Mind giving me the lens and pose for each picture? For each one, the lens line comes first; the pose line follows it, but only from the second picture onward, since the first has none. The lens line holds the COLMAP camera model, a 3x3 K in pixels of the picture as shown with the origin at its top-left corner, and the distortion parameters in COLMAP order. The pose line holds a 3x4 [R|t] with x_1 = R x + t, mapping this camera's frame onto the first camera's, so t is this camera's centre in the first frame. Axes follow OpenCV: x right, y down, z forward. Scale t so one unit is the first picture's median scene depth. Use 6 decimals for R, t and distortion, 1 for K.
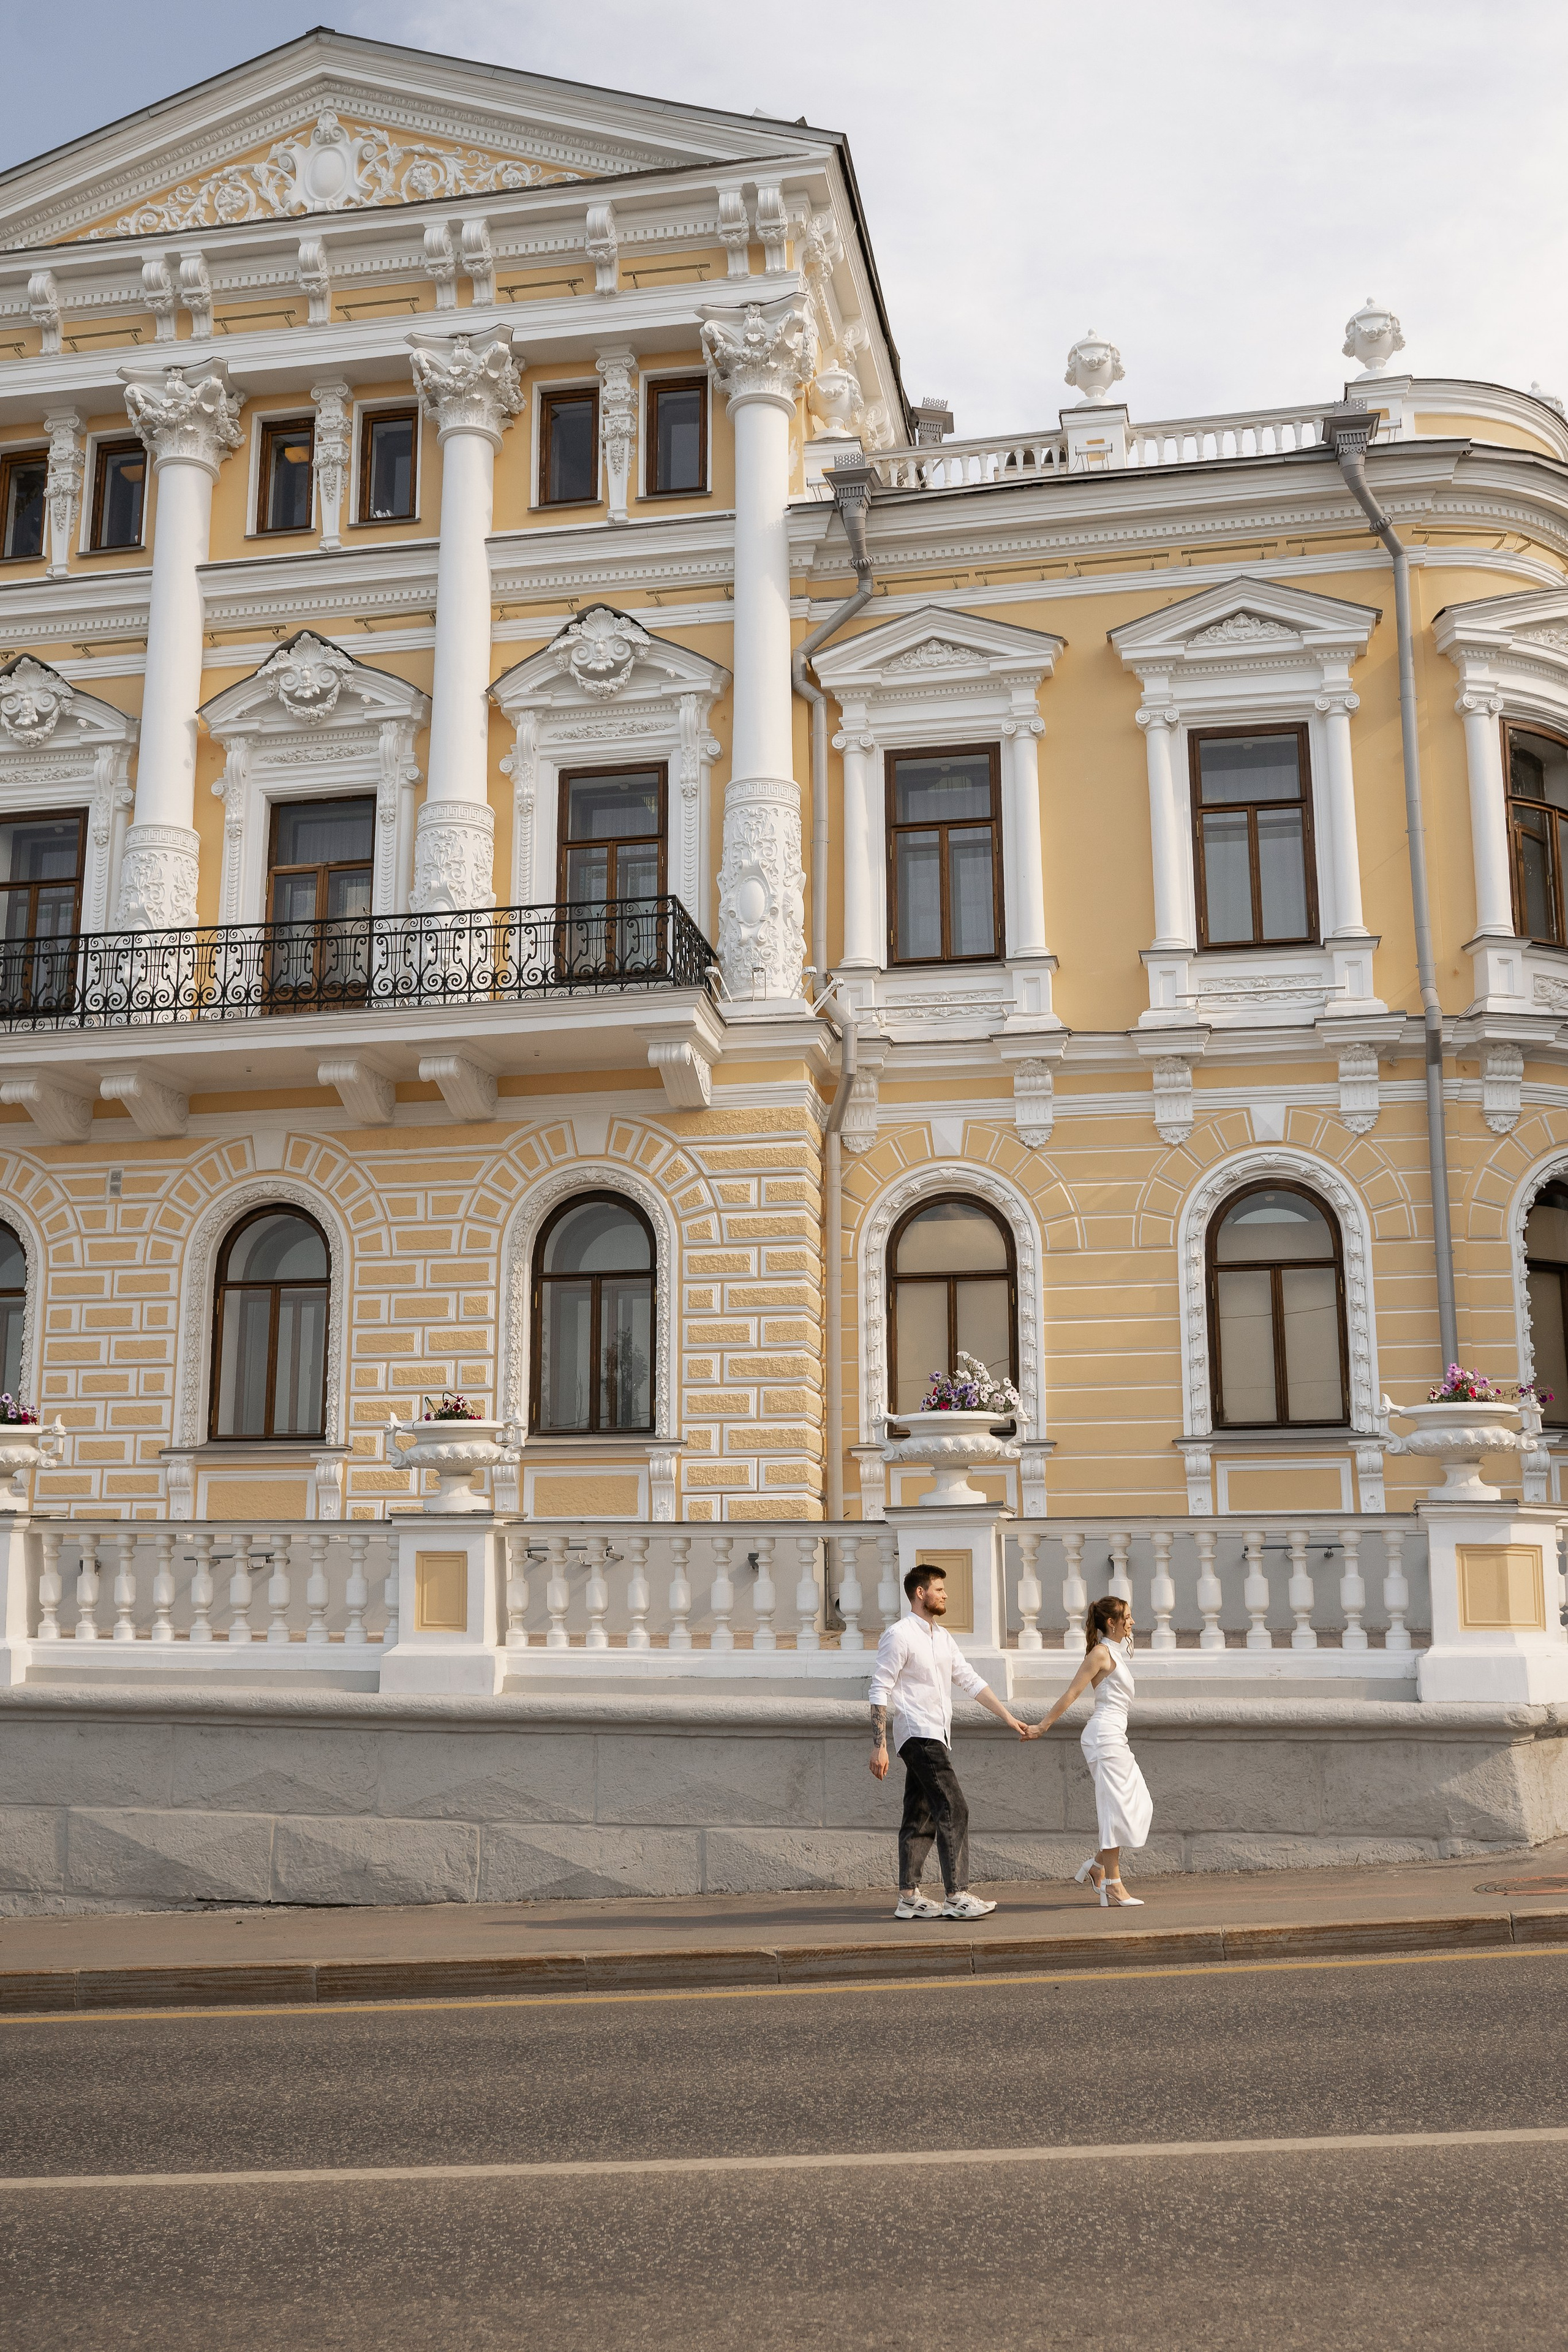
lens RADIAL K [[2240.2, 0, 789.6], [0, 2240.2, 1182.6], [0, 0, 1]] dist [-0.024048, 0.000000]
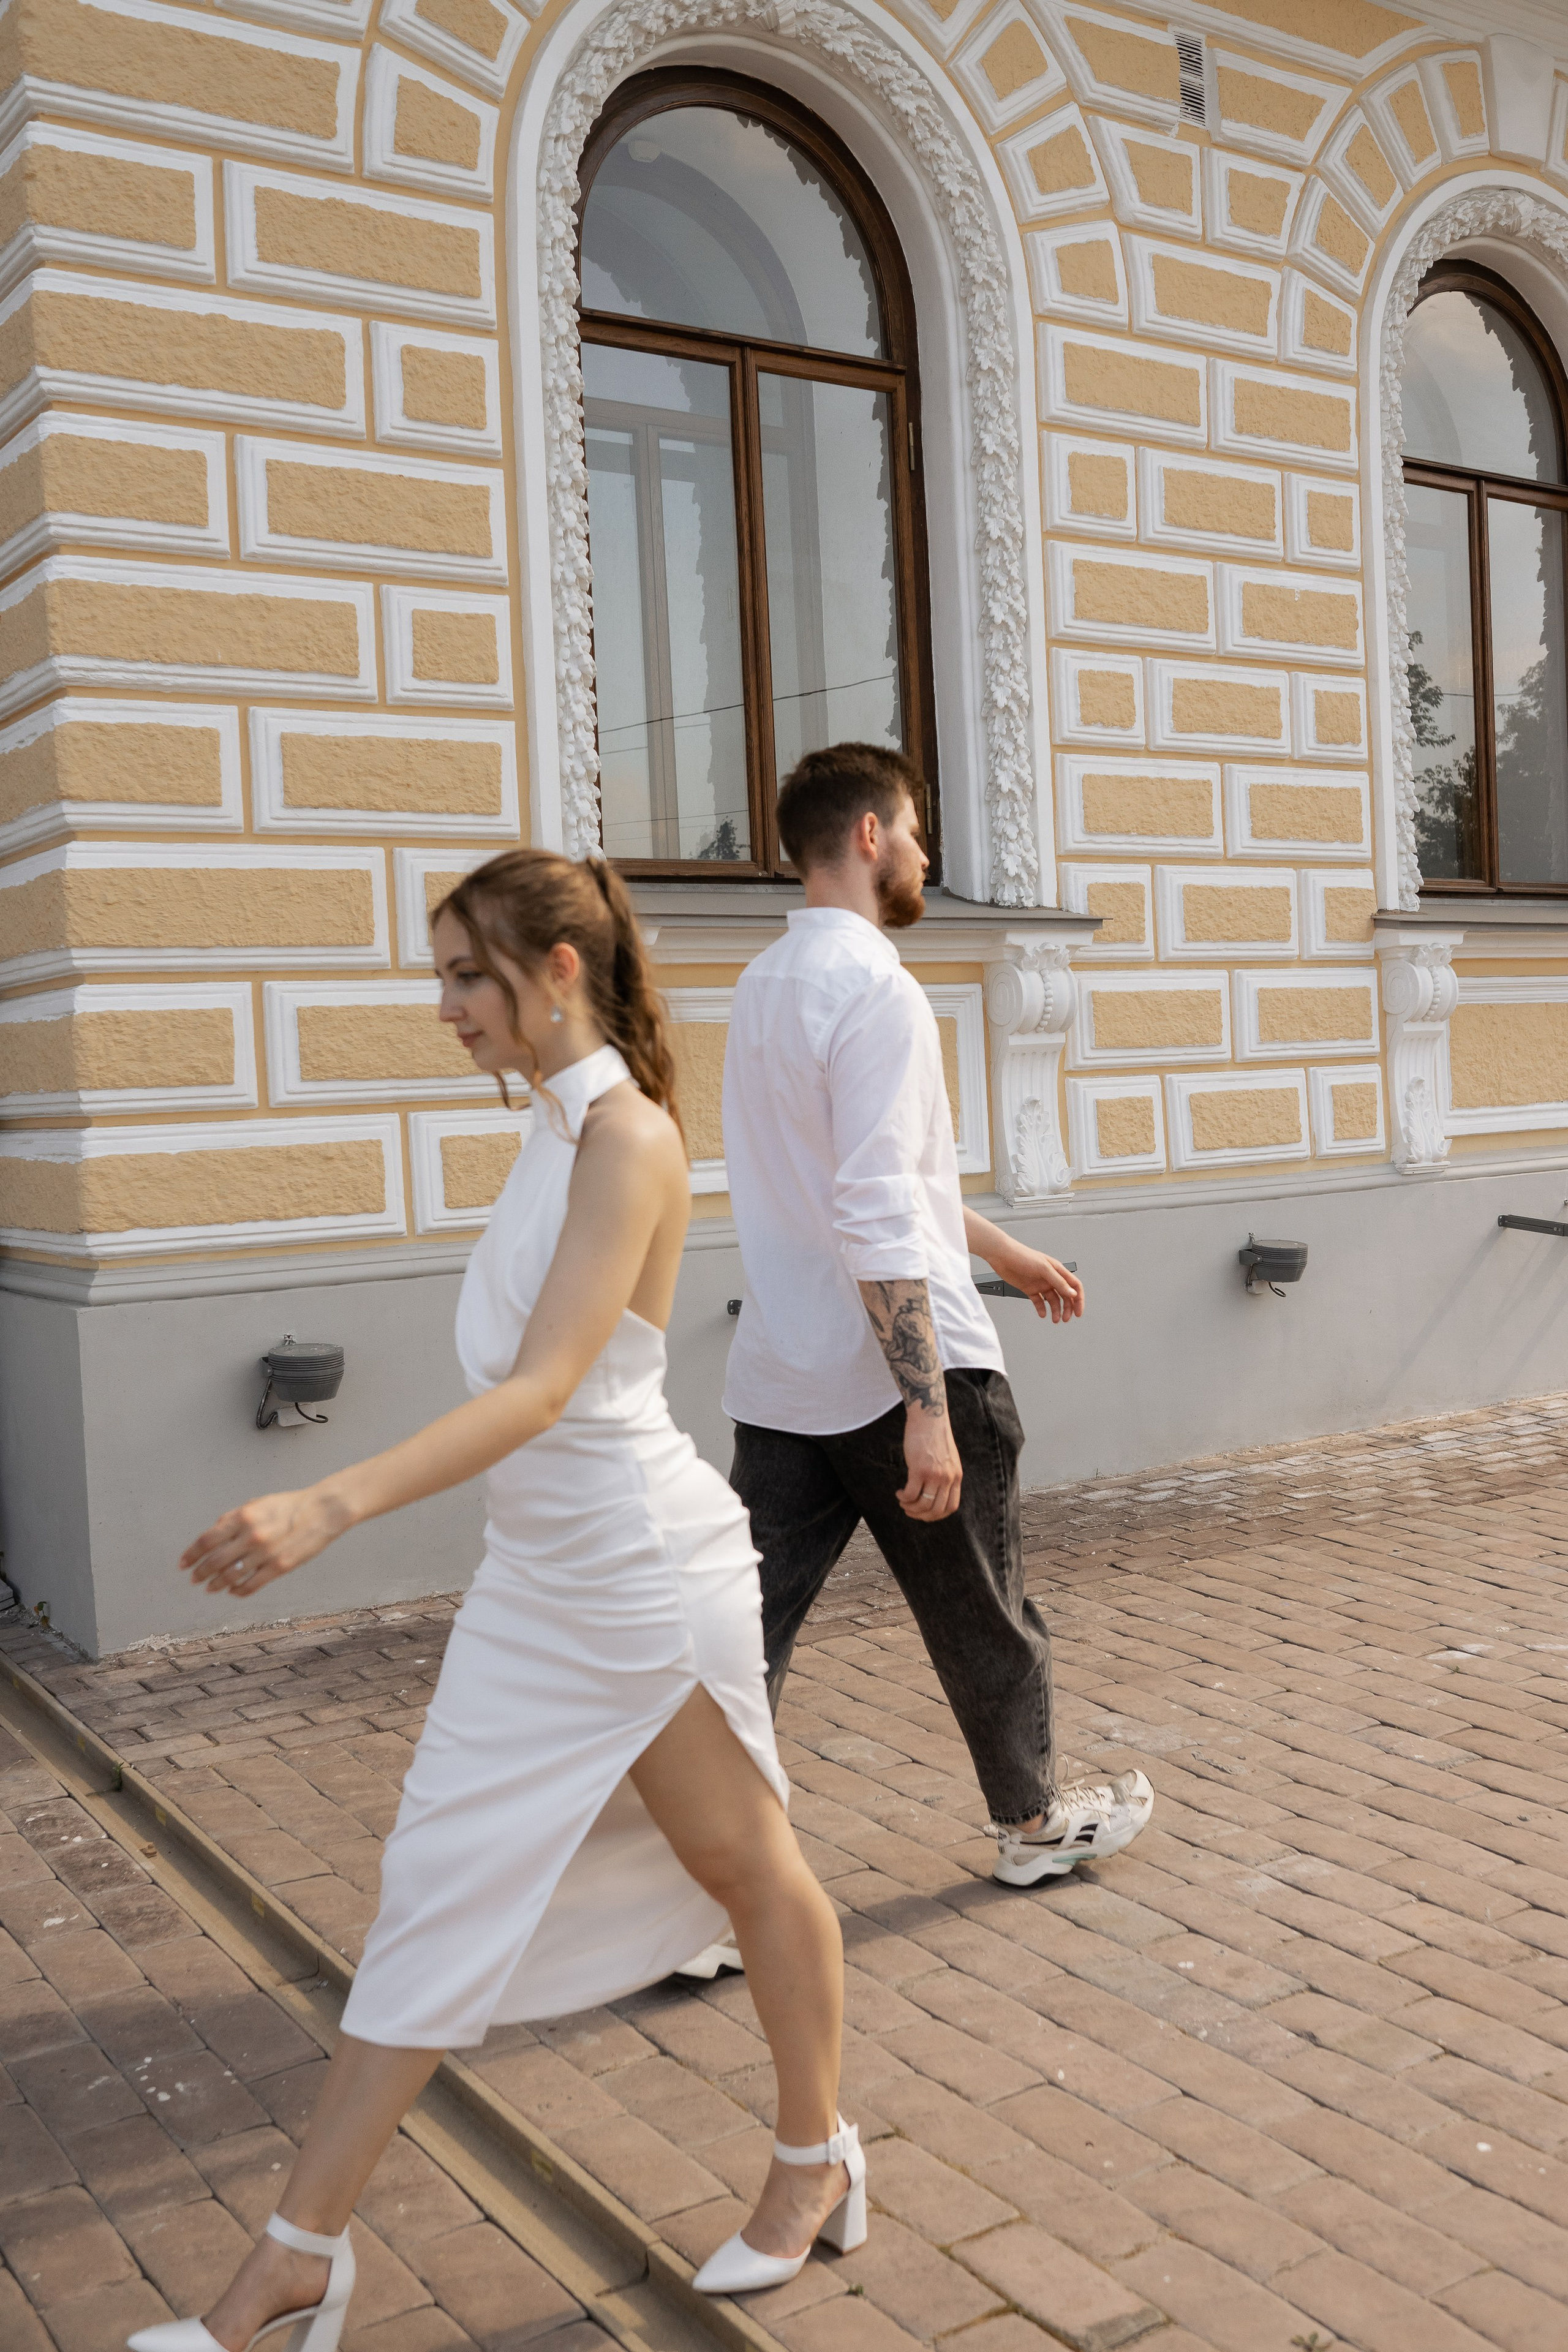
lens RADIAL K [[2240.2, 0, 807.3], [0, 2240.2, 1166.2], [0, 0, 1]] dist [-0.024048, 0.000000]
pose [[0.695681, -0.059626, 0.715872, -0.621842], [-0.102281, 0.978174, 0.180869, 0.108353], [-0.711032, -0.199047, 0.674399, 0.857255]]
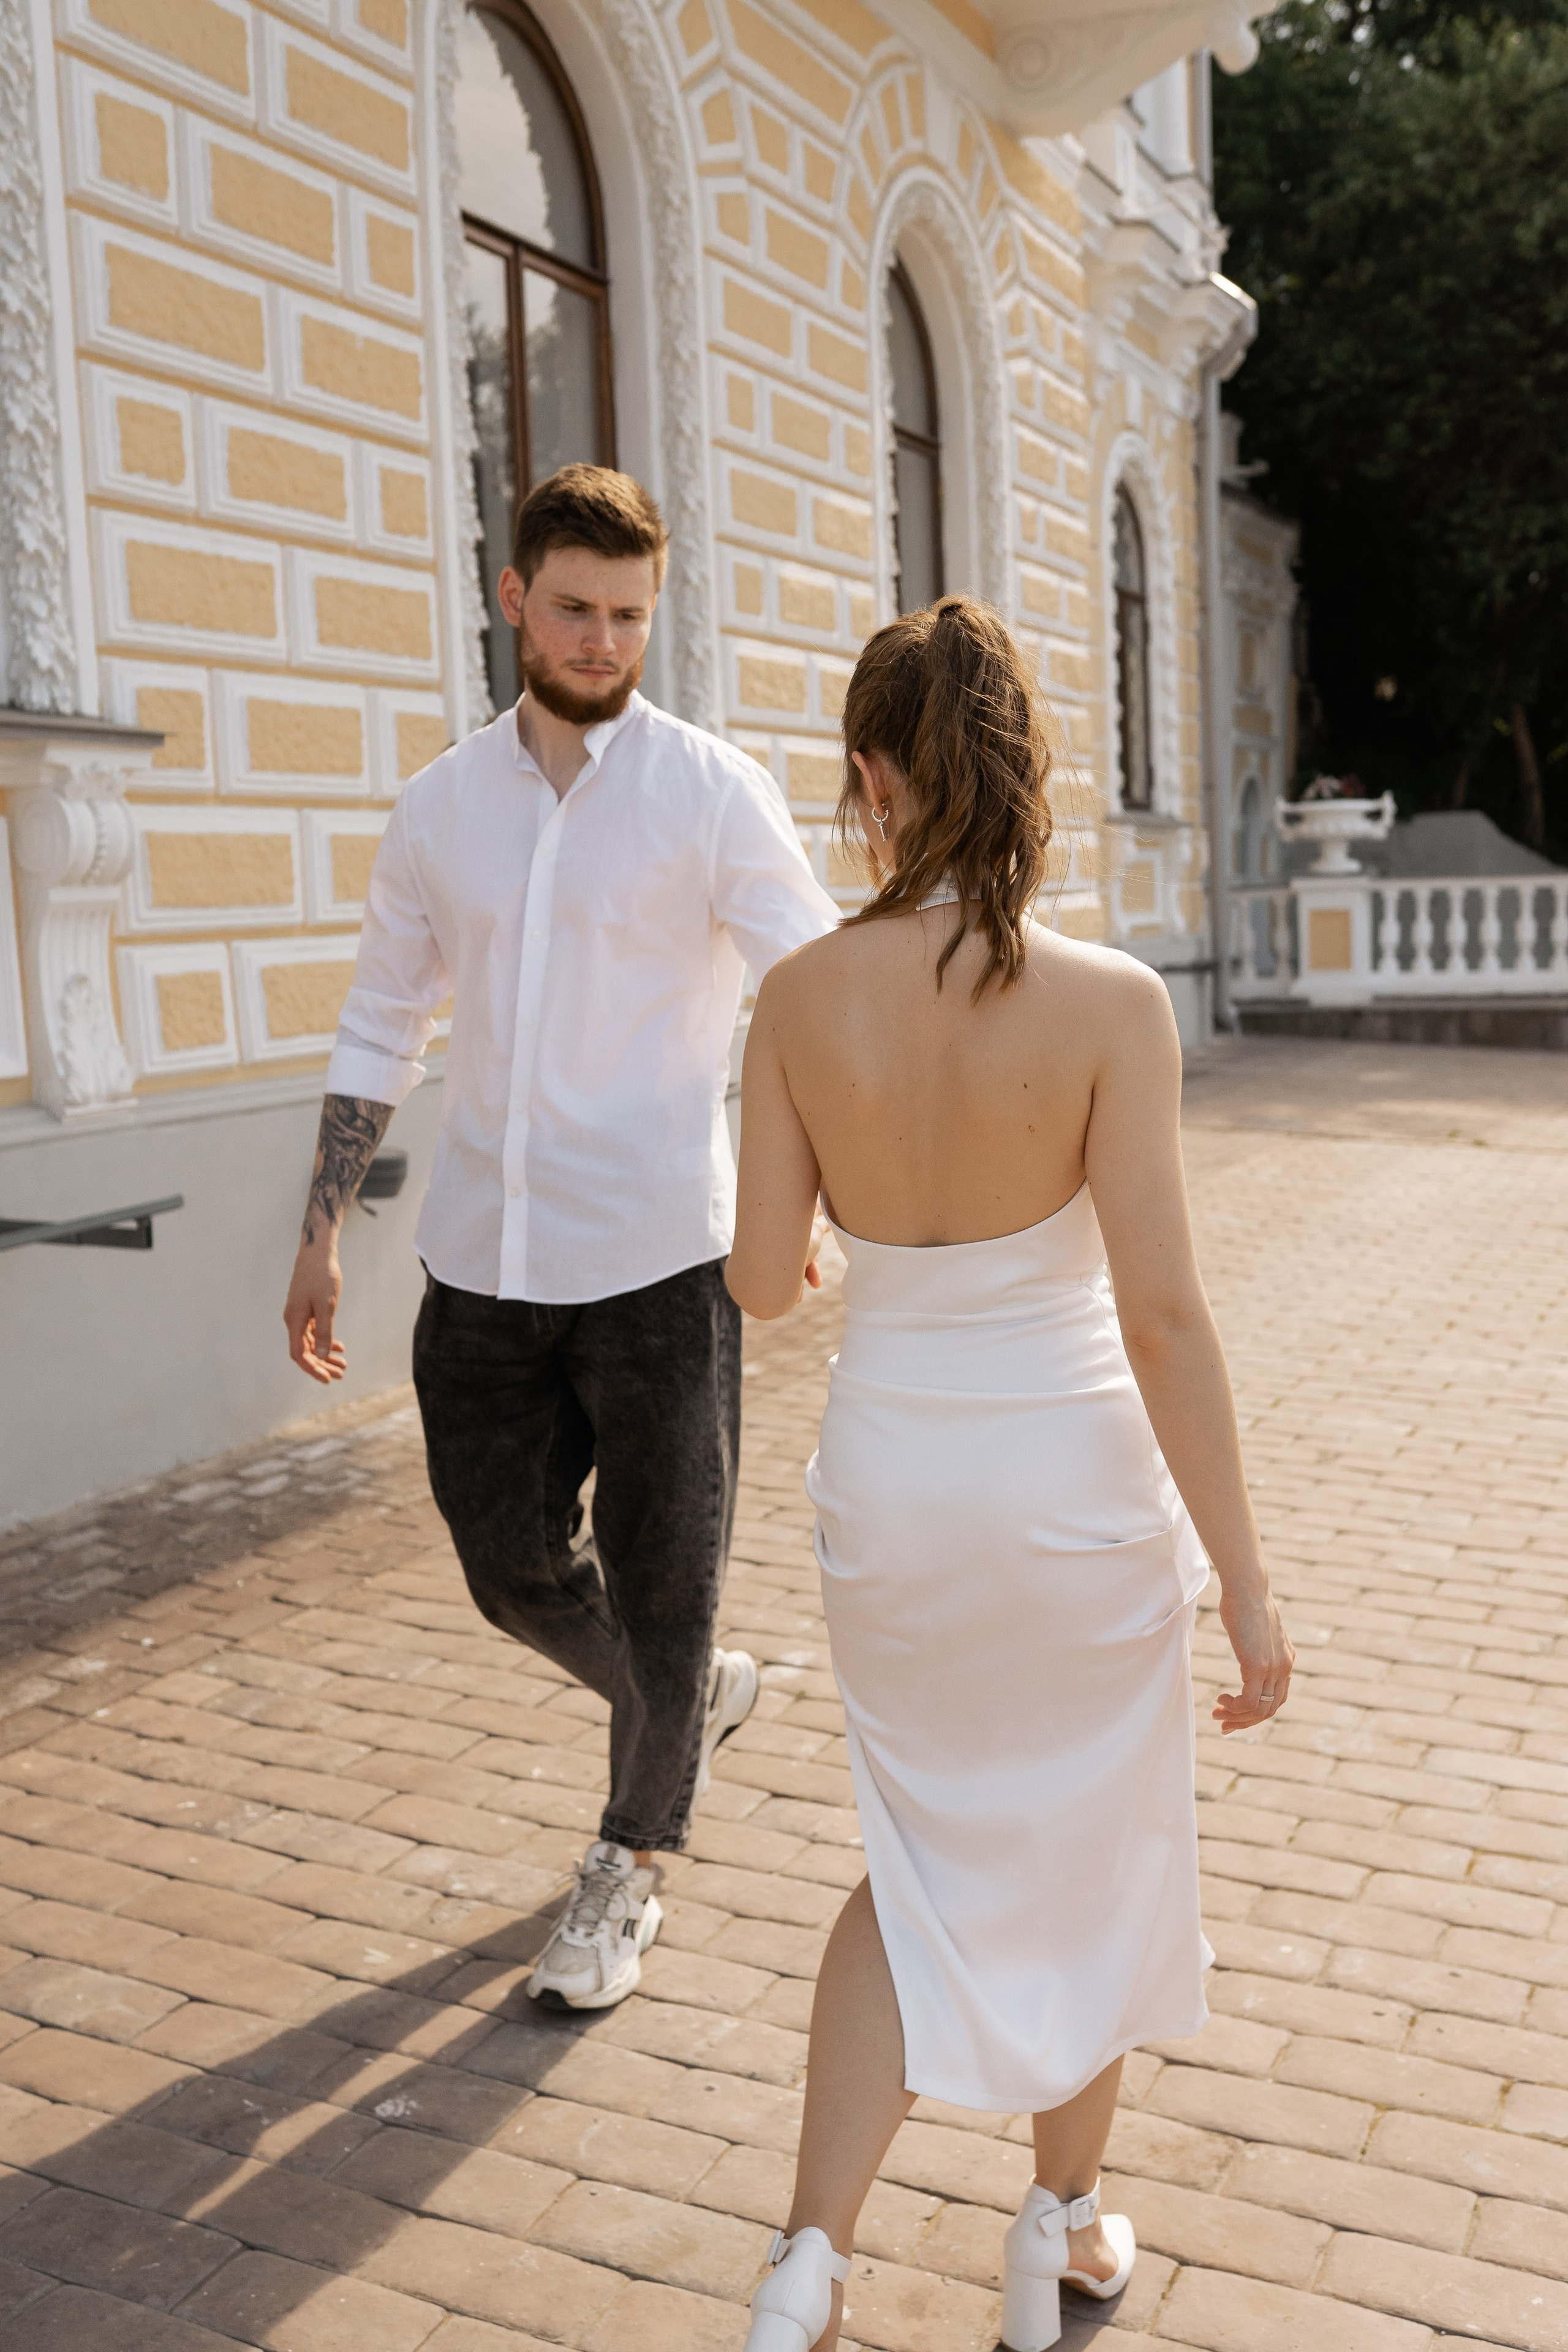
lens RADIAL K [[2240.2, 0, 797.3], [0, 2240.2, 1169.6], [0, 0, 1]] dist [-0.024048, 0.000000]
pose [[0.220649, -0.128015, 0.966916, -0.584061], [-0.161517, 0.972866, 0.165660, 0.122320], [-0.961887, -0.192727, 0.193985, 0.930208]]
